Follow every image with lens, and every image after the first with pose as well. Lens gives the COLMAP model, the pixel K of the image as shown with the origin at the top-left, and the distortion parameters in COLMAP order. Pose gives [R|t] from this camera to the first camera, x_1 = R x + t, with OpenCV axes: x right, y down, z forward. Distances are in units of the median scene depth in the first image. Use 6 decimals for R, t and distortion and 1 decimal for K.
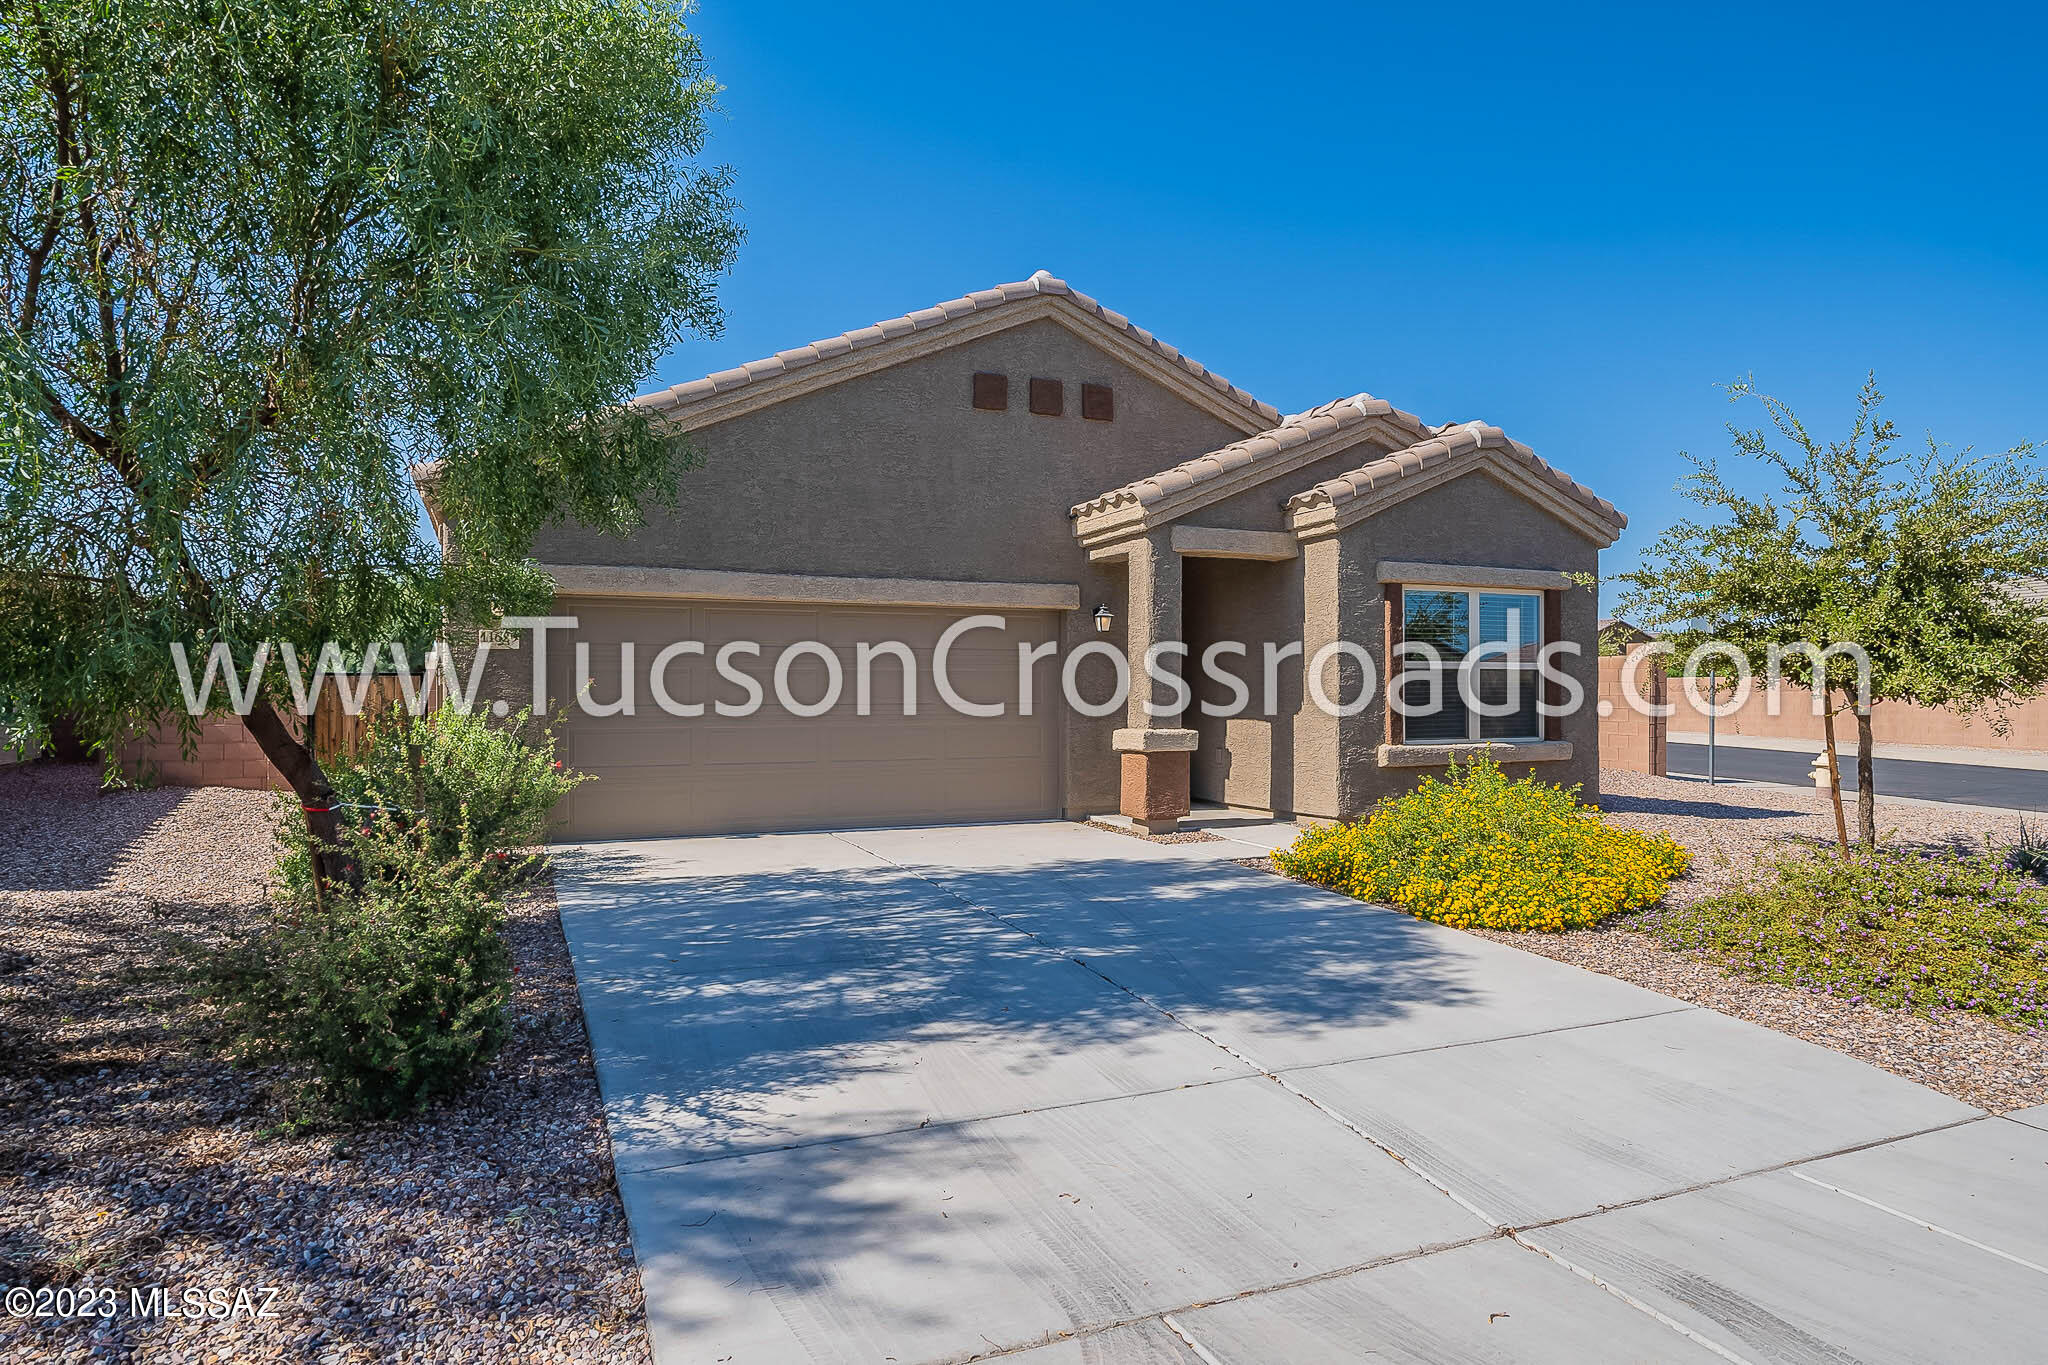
lens RADIAL K [[1247.0, 0, 1024.6], [0, 1247.0, 685.1], [0, 0, 1]] dist [0.008400, 0.000400]
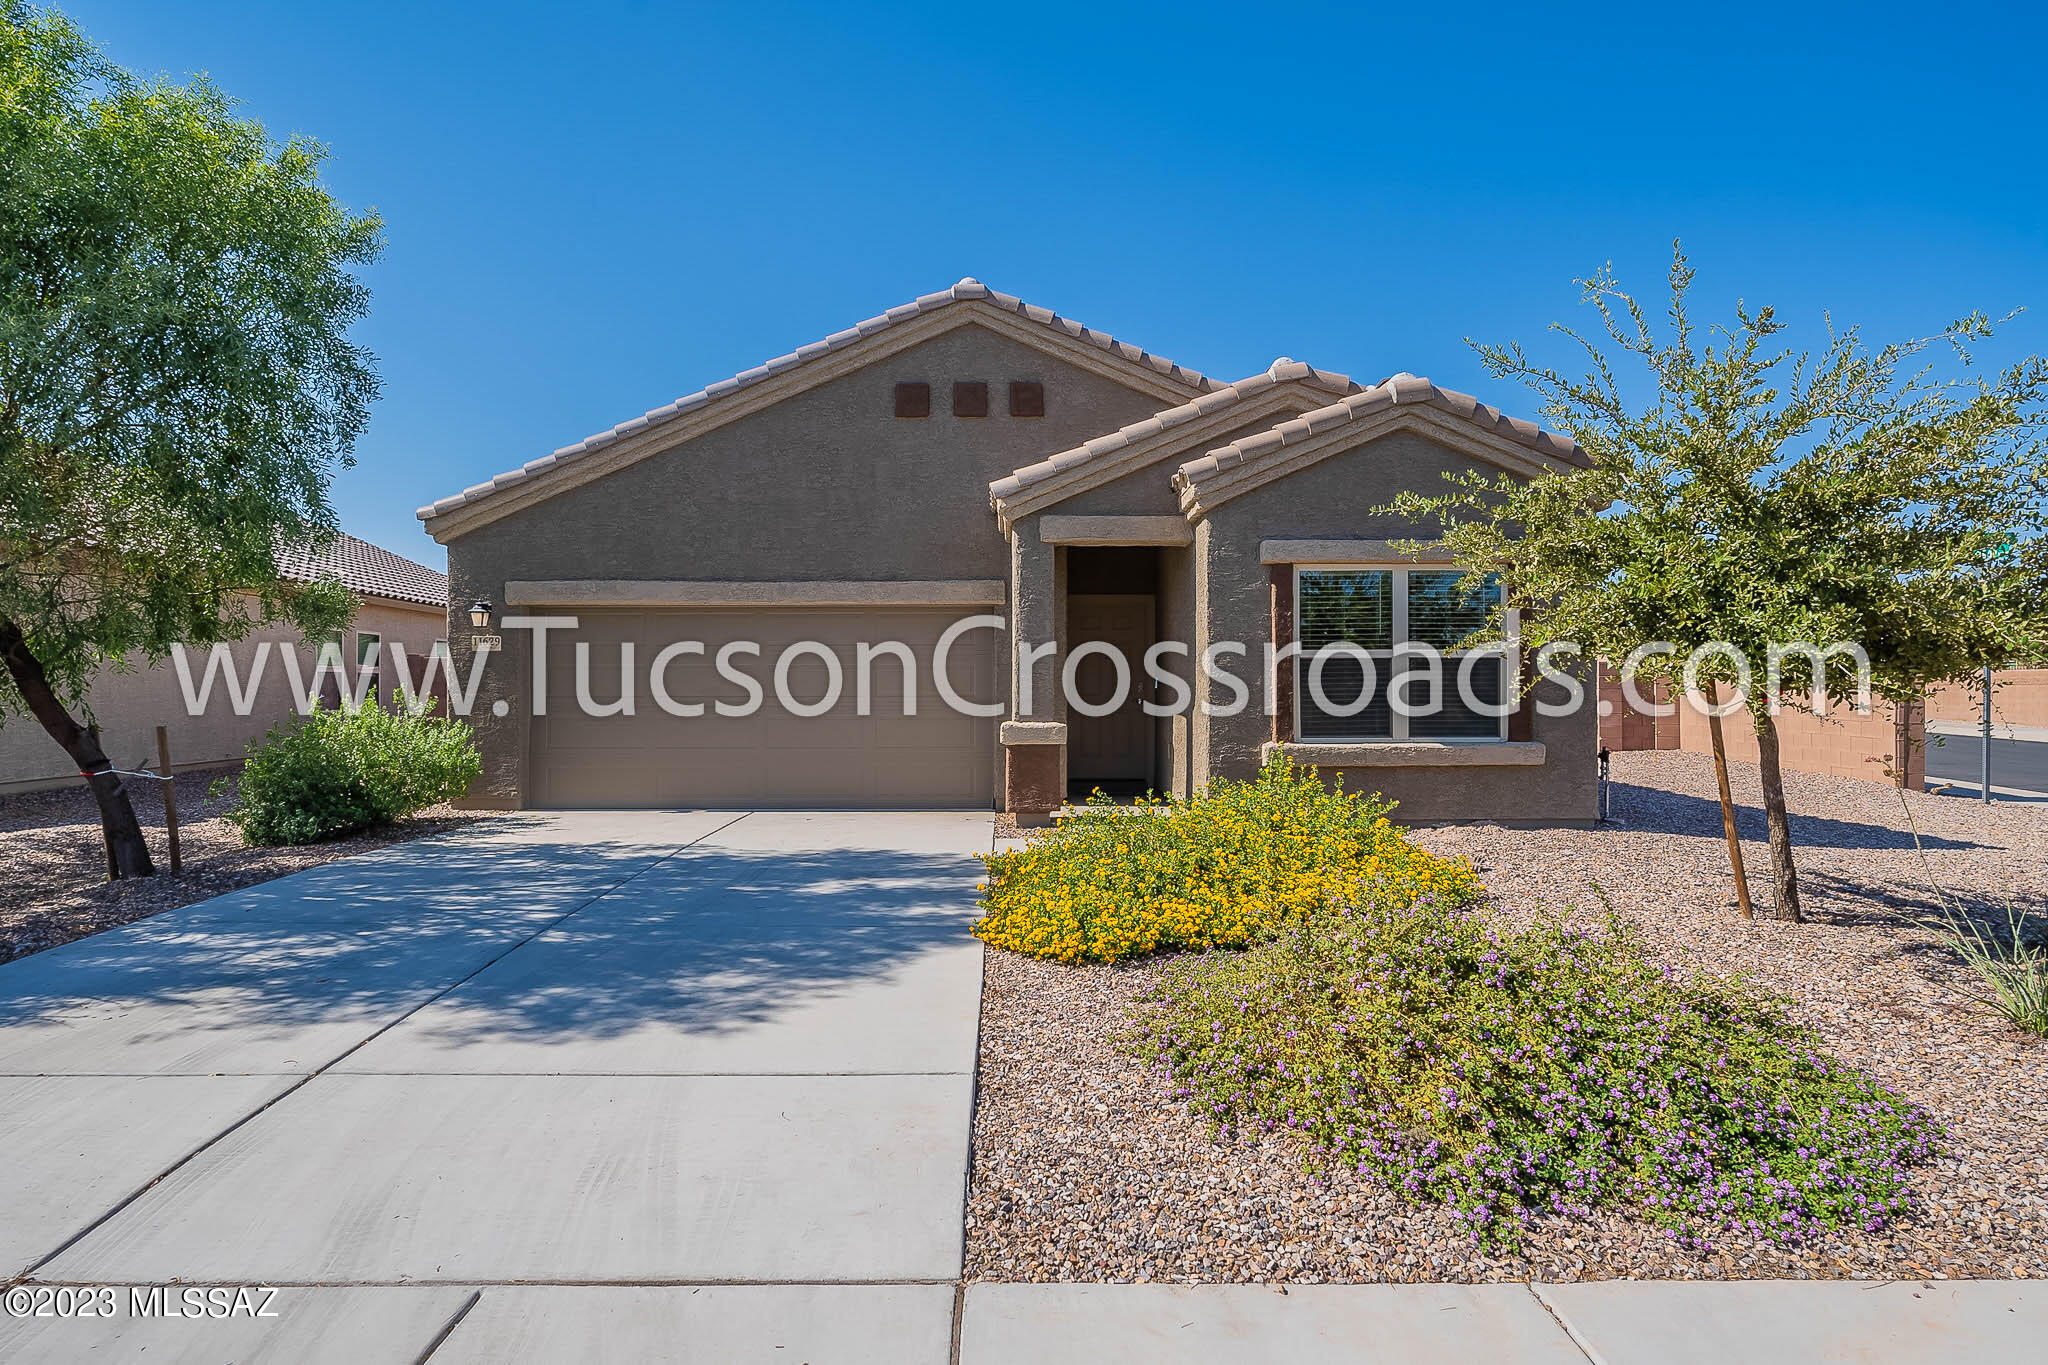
lens RADIAL K [[1104.0, 0, 1021.6], [0, 1104.0, 678.0], [0, 0, 1]] dist [0.004847, 0.000895]
pose [[0.904170, -0.002115, -0.427167, 0.455789], [-0.000071, 0.999987, -0.005103, 0.003736], [0.427173, 0.004644, 0.904158, 0.199297]]
